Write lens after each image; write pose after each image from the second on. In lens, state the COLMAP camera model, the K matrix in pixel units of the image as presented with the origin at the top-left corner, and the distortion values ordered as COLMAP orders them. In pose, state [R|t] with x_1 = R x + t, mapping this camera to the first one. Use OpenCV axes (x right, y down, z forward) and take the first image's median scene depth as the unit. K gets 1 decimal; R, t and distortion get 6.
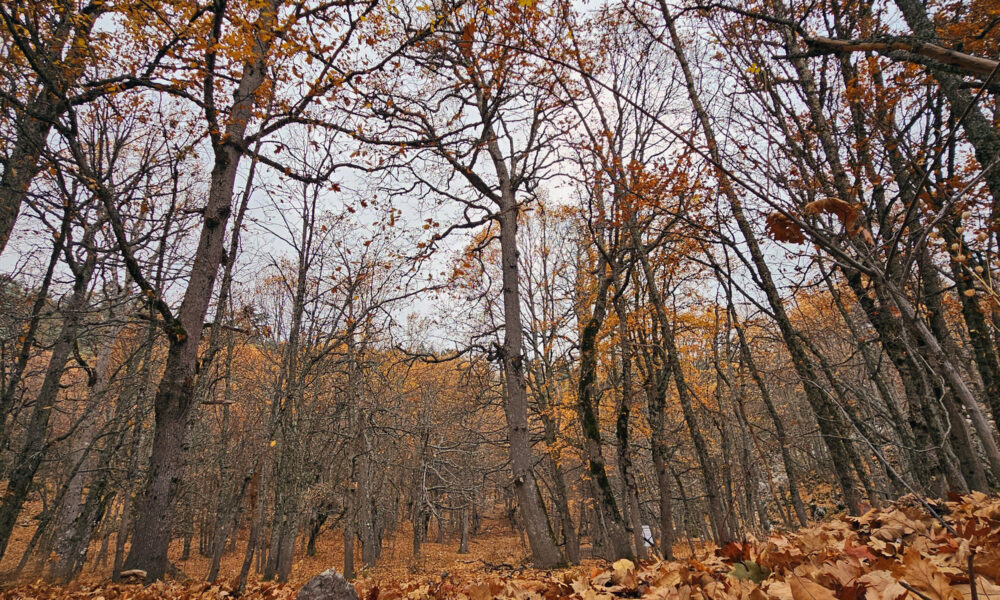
lens RADIAL K [[420.2, 0, 473.8], [0, 420.2, 279.0], [0, 0, 1]] dist [-0.001827, -0.000148]
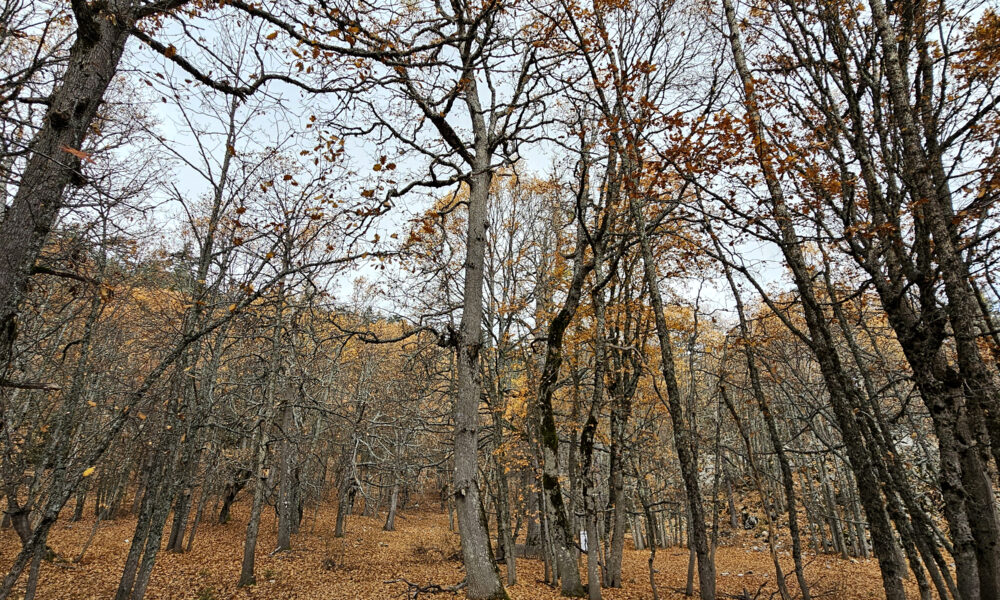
lens RADIAL K [[420.2, 0, 473.8], [0, 420.2, 279.0], [0, 0, 1]] dist [-0.001827, -0.000148]
pose [[0.987694, 0.110773, 0.110405, -0.004249], [-0.118098, 0.991055, 0.062159, -0.000432], [-0.102532, -0.074433, 0.991941, 0.132025]]
